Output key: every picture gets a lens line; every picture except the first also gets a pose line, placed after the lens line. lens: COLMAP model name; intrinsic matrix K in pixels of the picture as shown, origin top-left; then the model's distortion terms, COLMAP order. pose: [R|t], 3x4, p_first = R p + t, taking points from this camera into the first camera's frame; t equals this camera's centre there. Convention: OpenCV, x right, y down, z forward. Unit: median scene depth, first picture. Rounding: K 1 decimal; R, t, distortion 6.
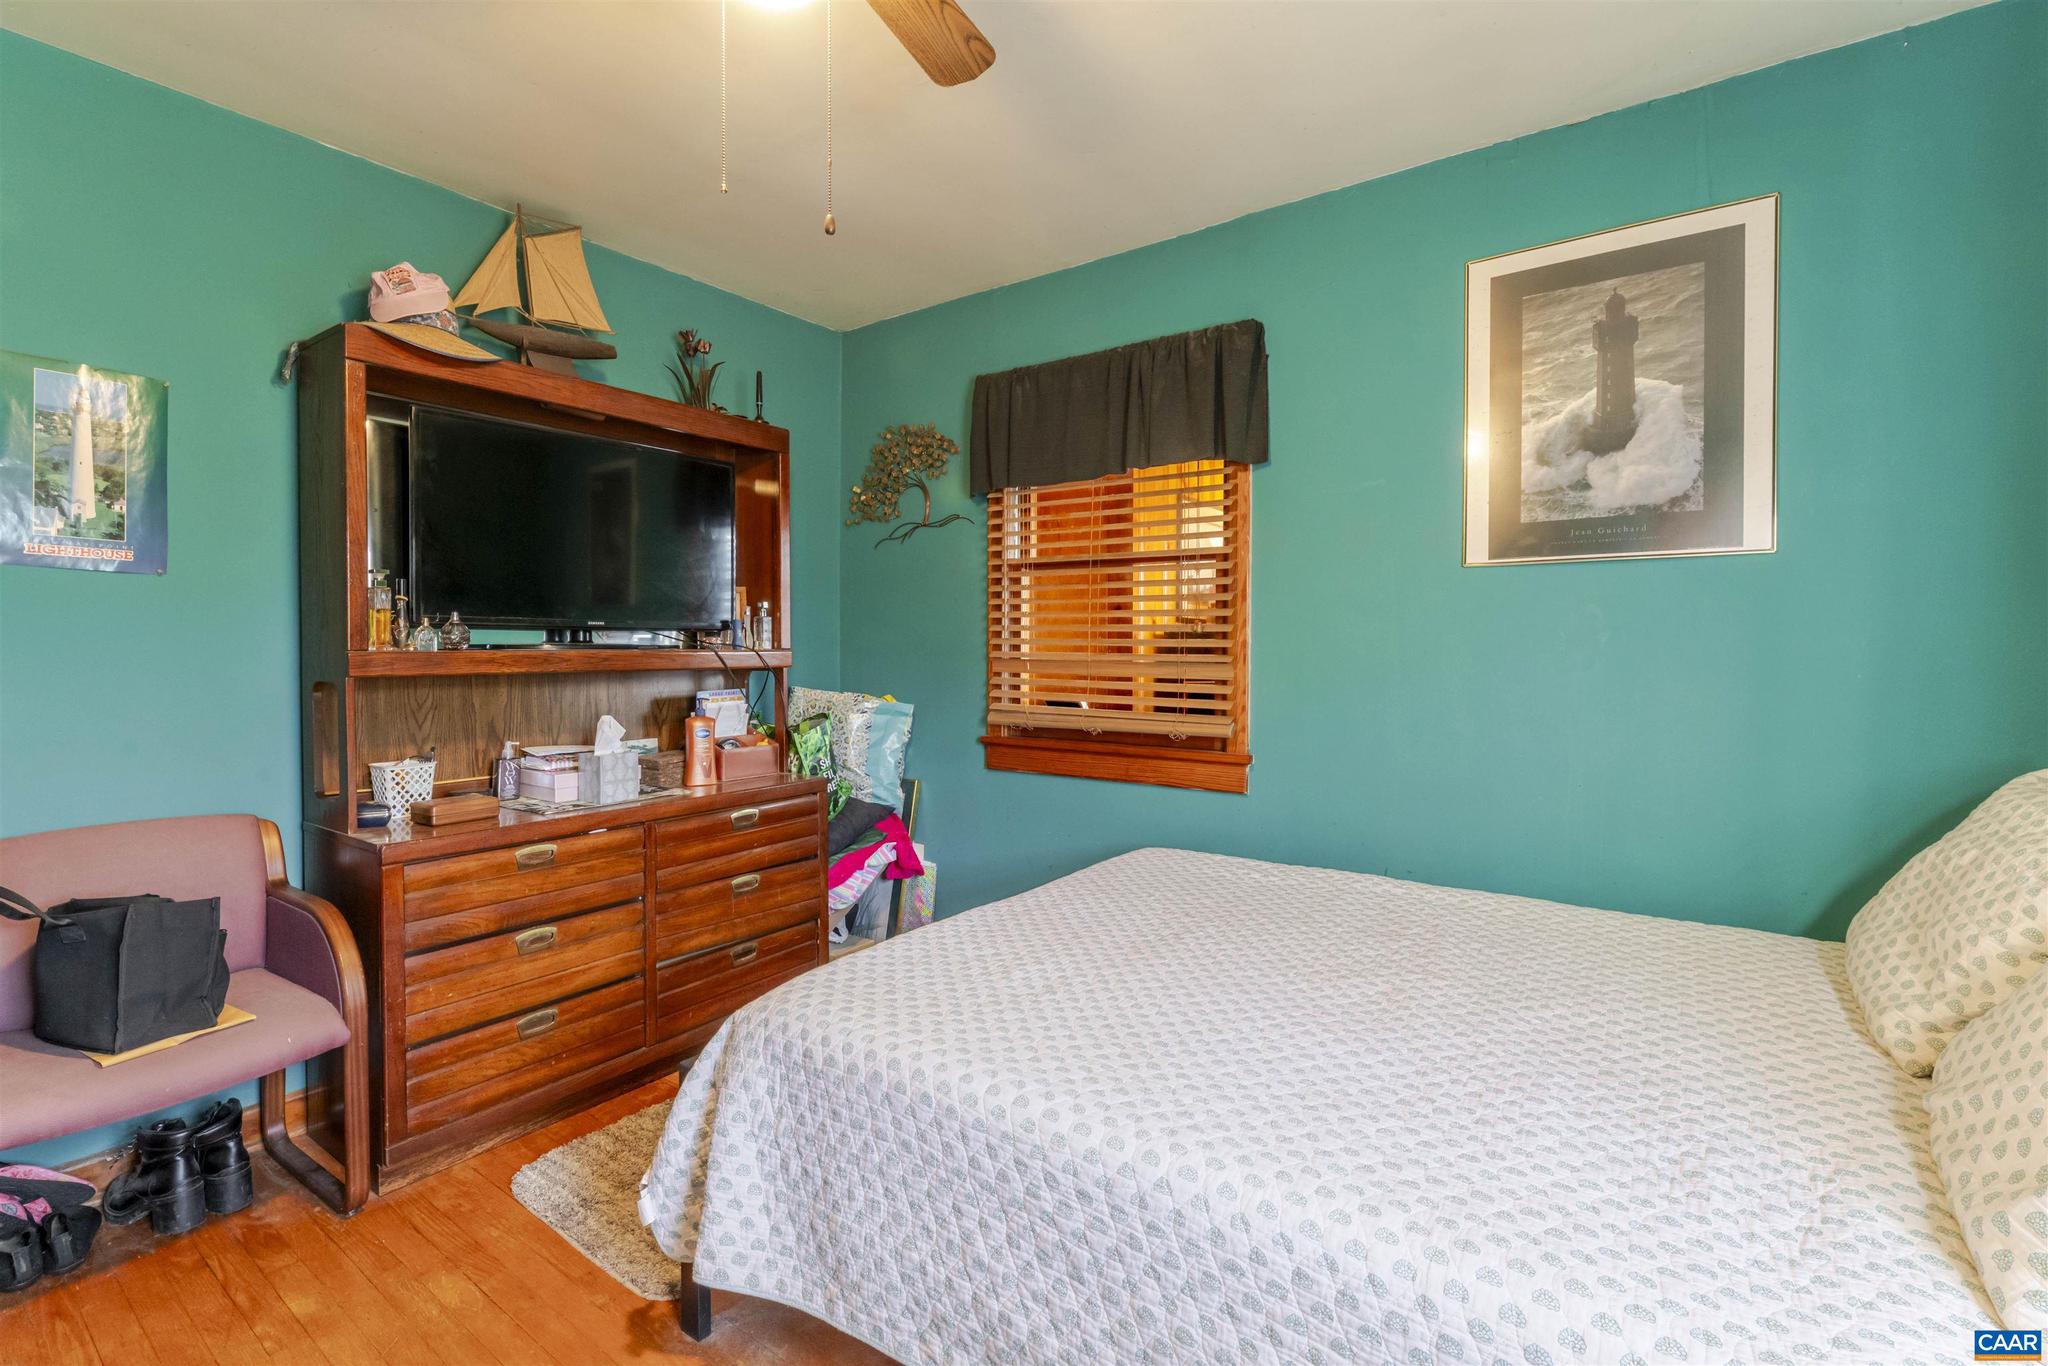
lens RADIAL K [[943.8, 0, 1015.4], [0, 943.8, 678.2], [0, 0, 1]] dist [-0.002175, 0.000111]
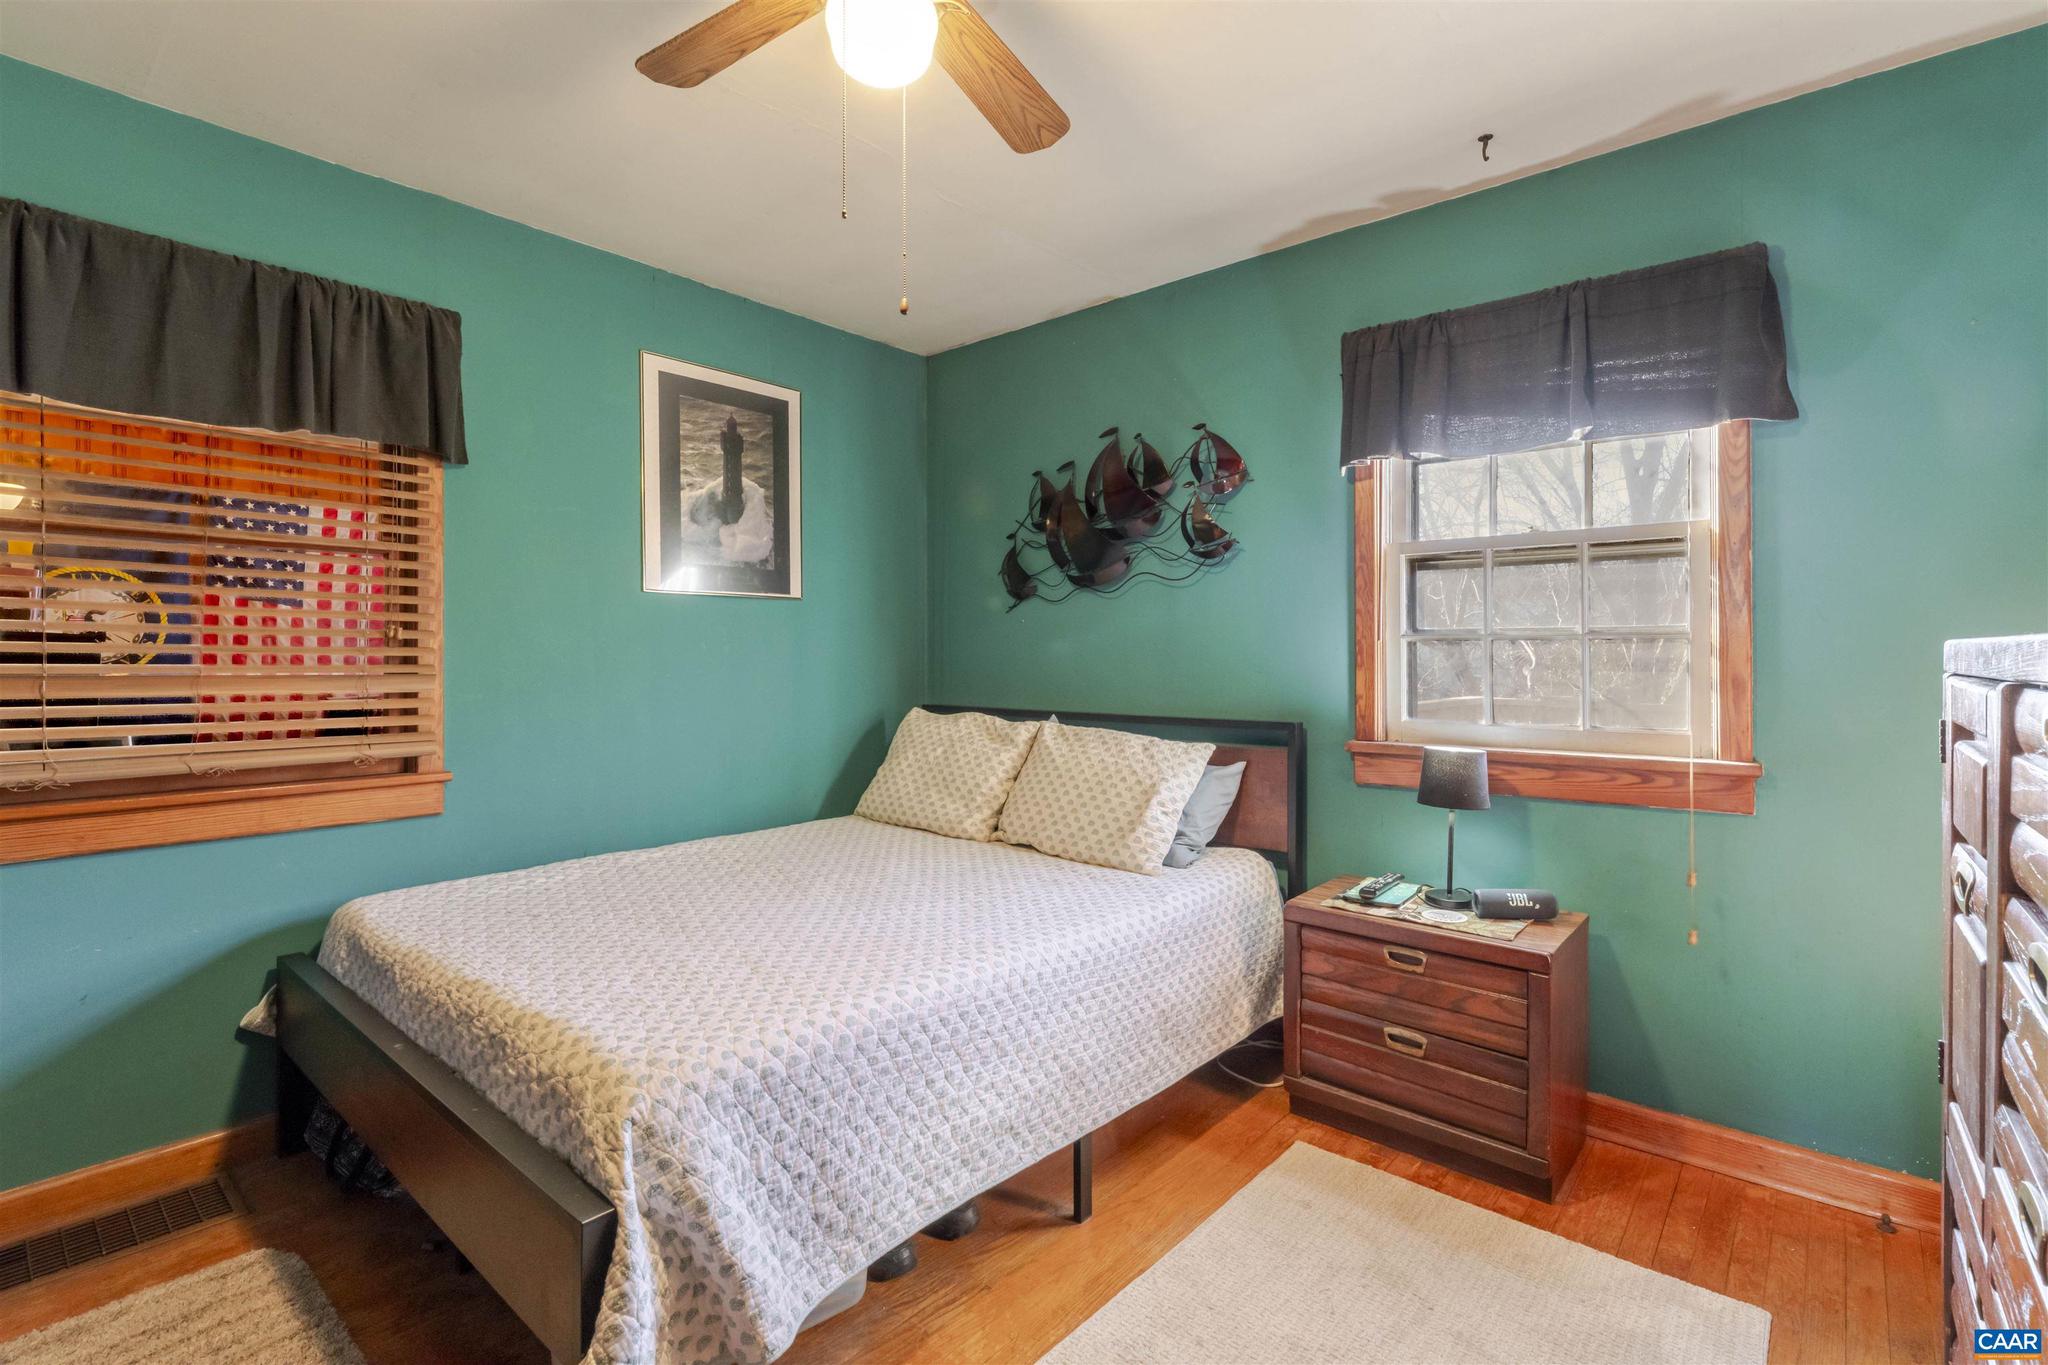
lens RADIAL K [[943.8, 0, 1015.4], [0, 943.8, 677.7], [0, 0, 1]] dist [-0.002175, 0.000111]
pose [[0.067132, -0.025019, 0.997430, -0.816517], [0.033389, 0.999182, 0.022816, -0.017028], [-0.997185, 0.031771, 0.067912, 0.465783]]
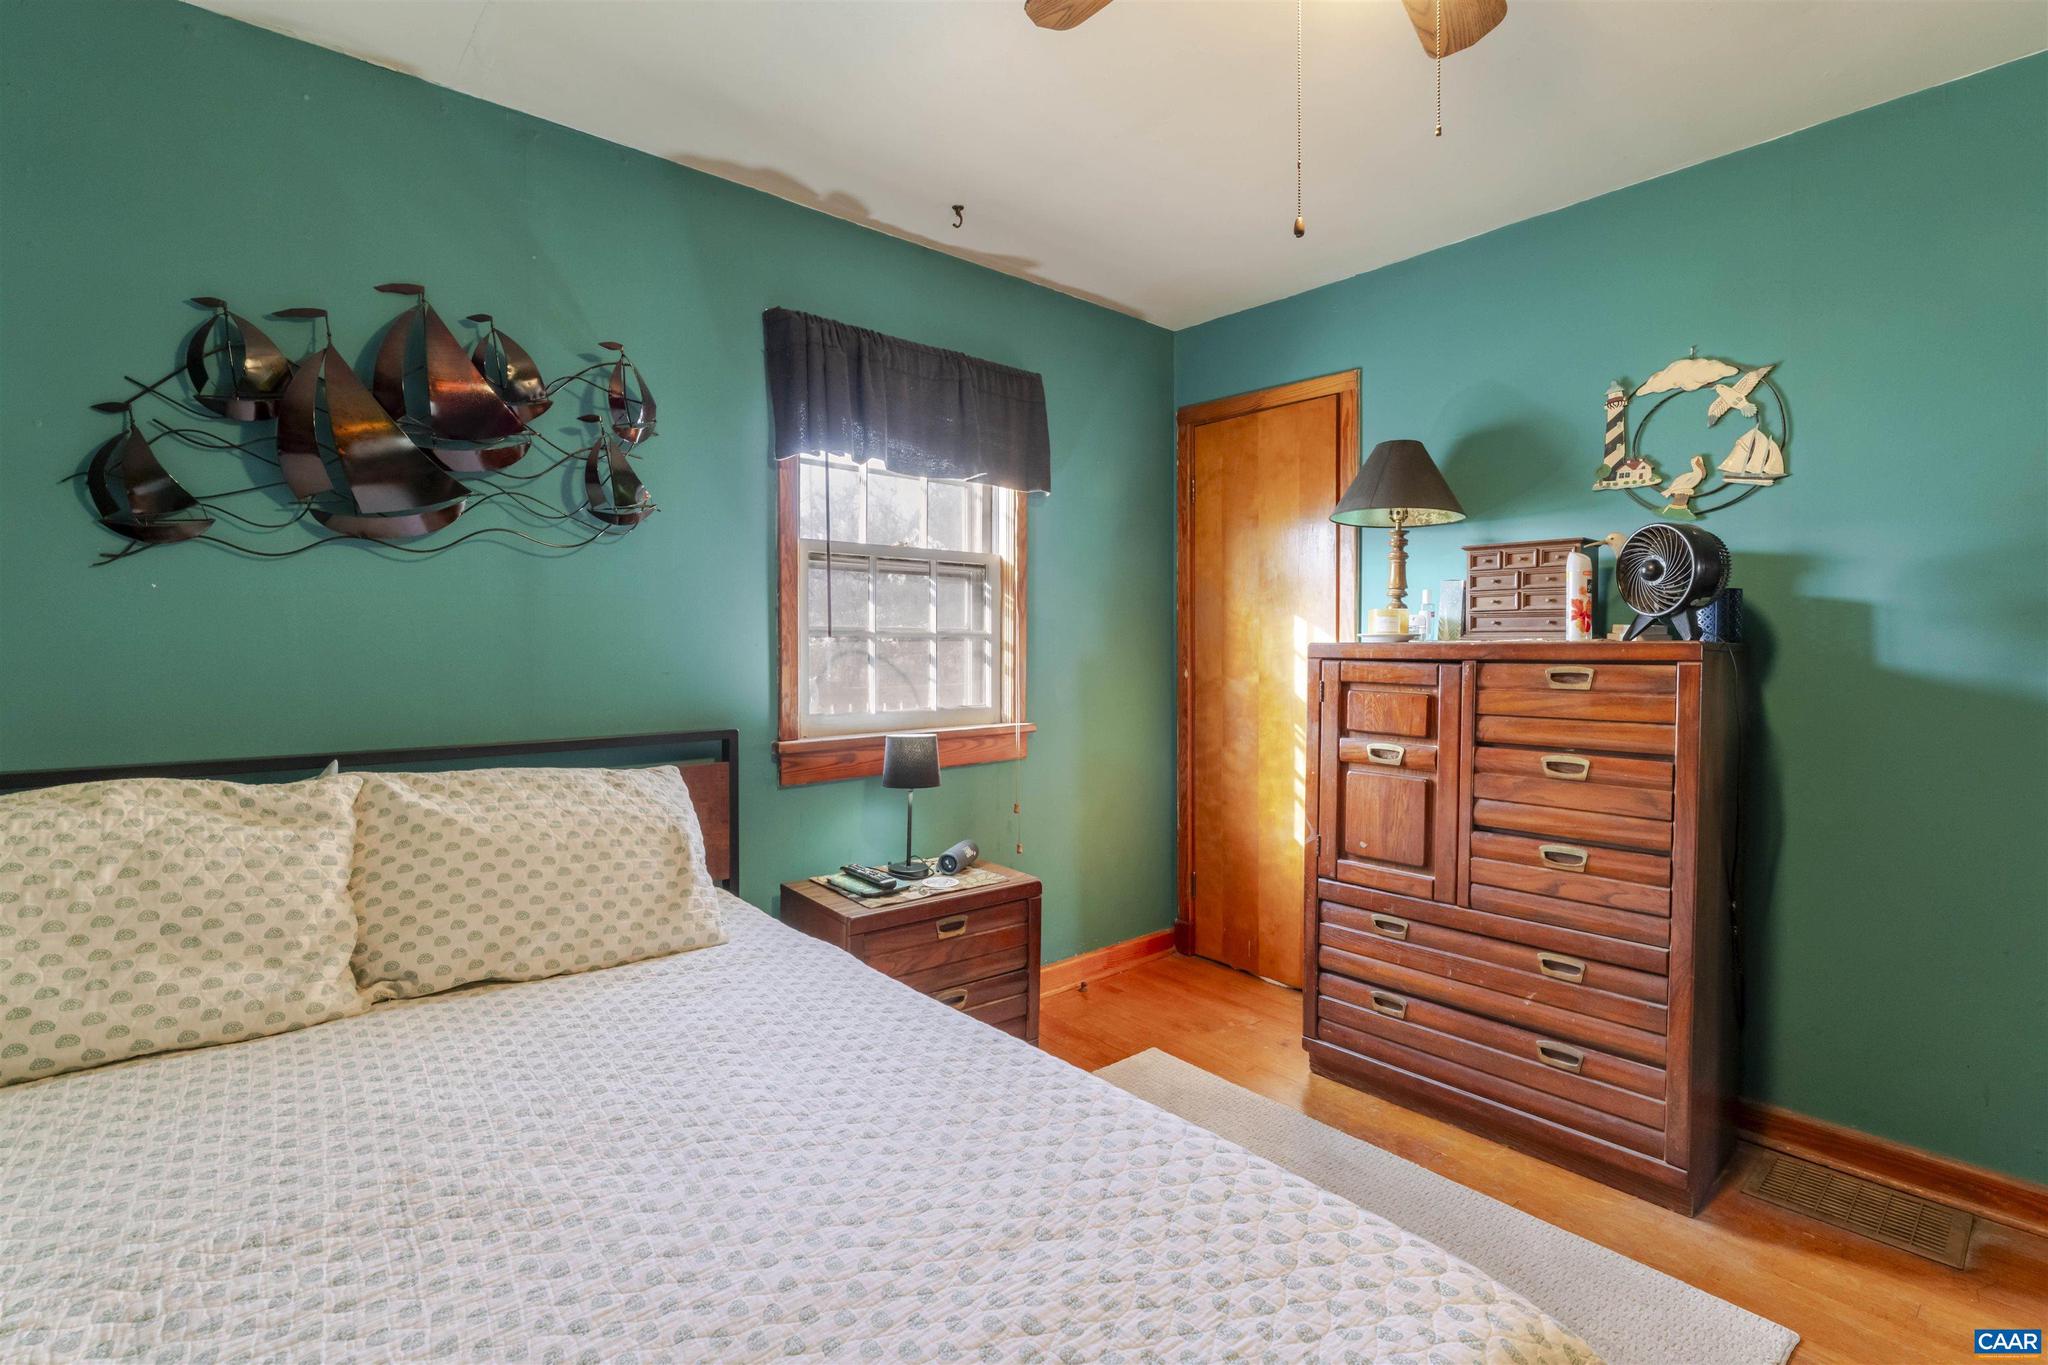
lens RADIAL K [[943.8, 0, 1015.4], [0, 943.8, 677.7], [0, 0, 1]] dist [-0.002175, 0.000111]
pose [[-0.976330, -0.009553, 0.216077, -0.072692], [0.005321, 0.997661, 0.068146, -0.050207], [-0.216222, 0.067683, -0.973995, 1.206519]]
